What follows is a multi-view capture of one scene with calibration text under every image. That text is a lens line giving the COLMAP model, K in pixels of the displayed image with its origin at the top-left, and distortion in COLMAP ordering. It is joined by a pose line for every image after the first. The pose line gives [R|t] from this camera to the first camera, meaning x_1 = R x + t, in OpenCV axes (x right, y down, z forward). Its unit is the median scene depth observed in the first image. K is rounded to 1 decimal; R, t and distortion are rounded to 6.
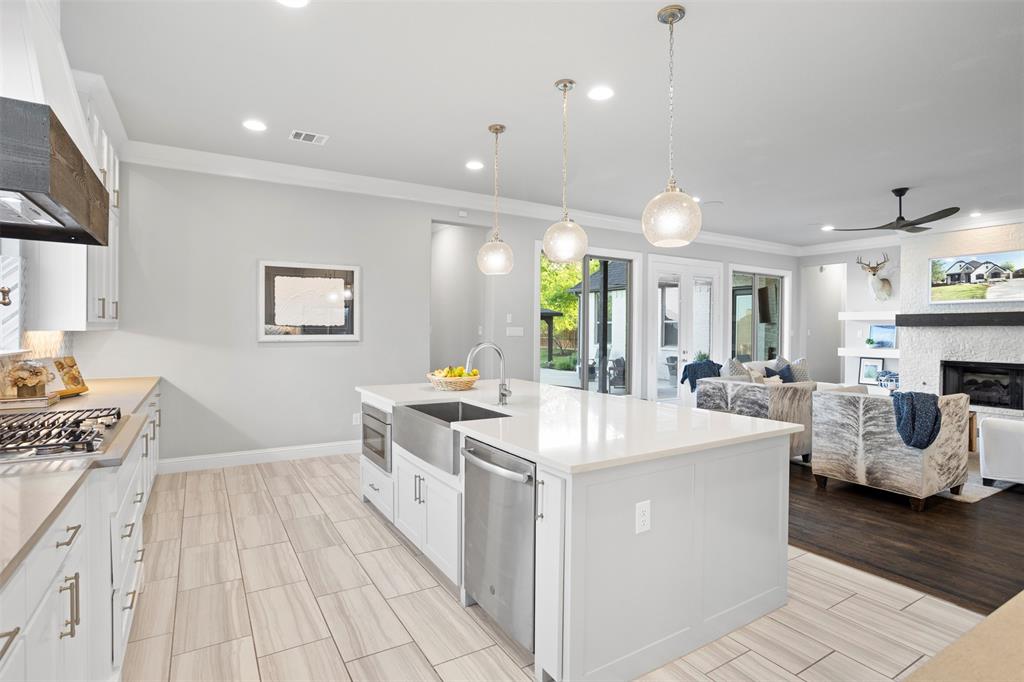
lens RADIAL K [[516.7, 0, 508.2], [0, 516.7, 330.9], [0, 0, 1]] dist [-0.053920, 0.032425]
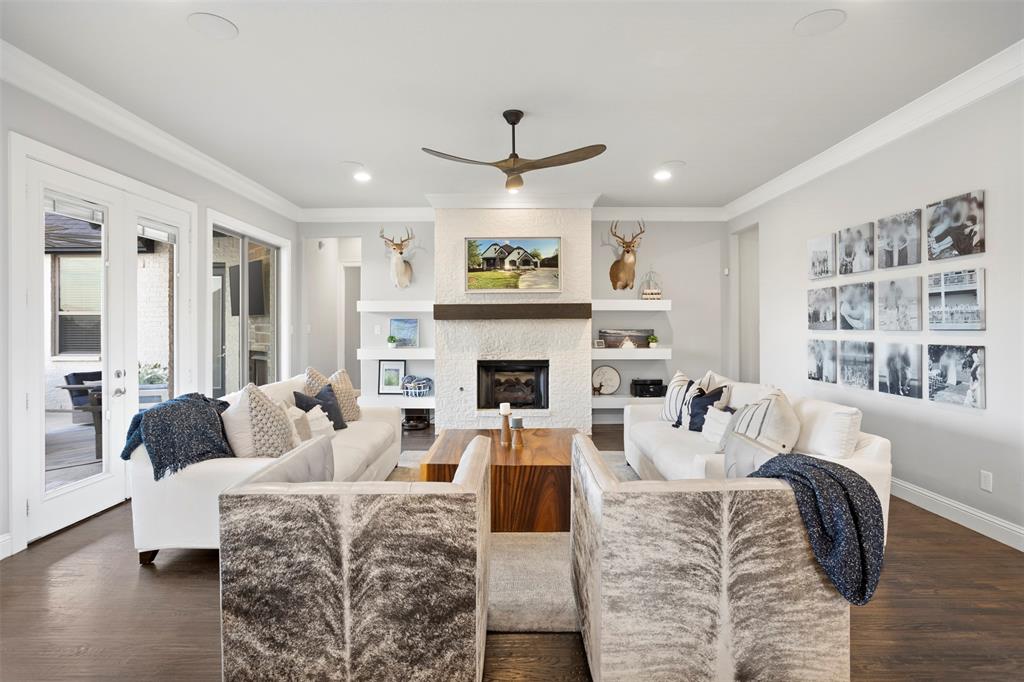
lens RADIAL K [[516.7, 0, 508.2], [0, 516.7, 330.9], [0, 0, 1]] dist [-0.053920, 0.032425]
pose [[0.518391, -0.016032, 0.854993, 0.159846], [0.009530, 0.999870, 0.012970, -0.000903], [-0.855091, 0.001425, 0.518477, 0.550554]]
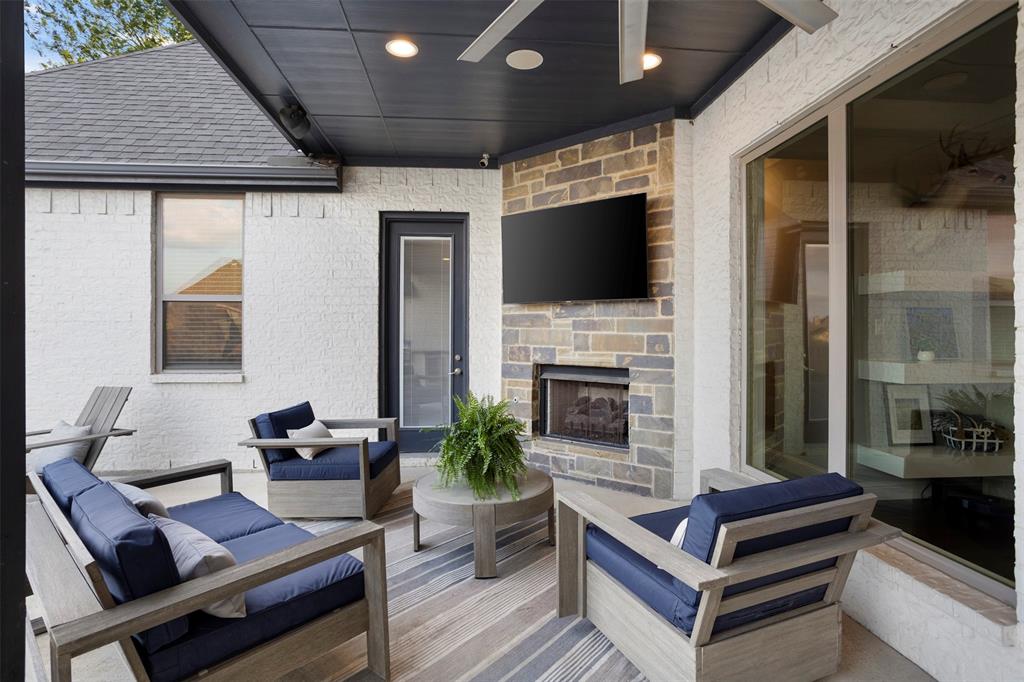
lens RADIAL K [[516.7, 0, 508.2], [0, 516.7, 330.9], [0, 0, 1]] dist [-0.053920, 0.032425]
pose [[0.438249, -0.006334, 0.898831, 0.235047], [0.005050, 0.999977, 0.004585, 0.007368], [-0.898840, 0.002530, 0.438270, 1.448157]]
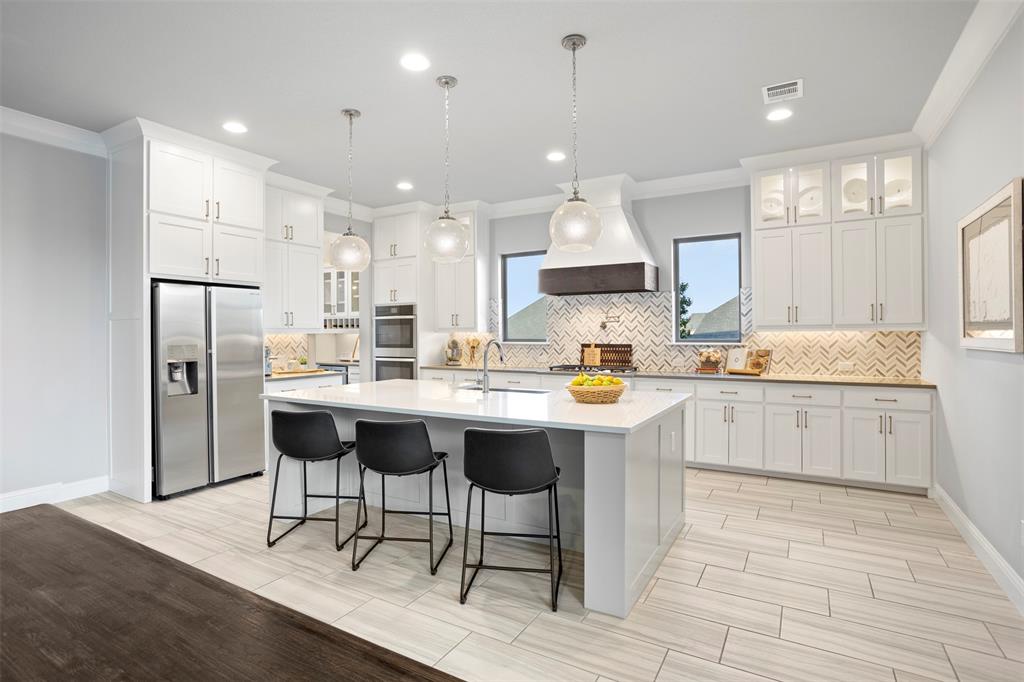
lens RADIAL K [[516.7, 0, 508.2], [0, 516.7, 330.9], [0, 0, 1]] dist [-0.053920, 0.032425]
pose [[-0.882916, -0.004335, -0.469510, 0.229238], [-0.002179, 0.999984, -0.005136, 0.002707], [0.469525, -0.003511, -0.882912, 0.941693]]
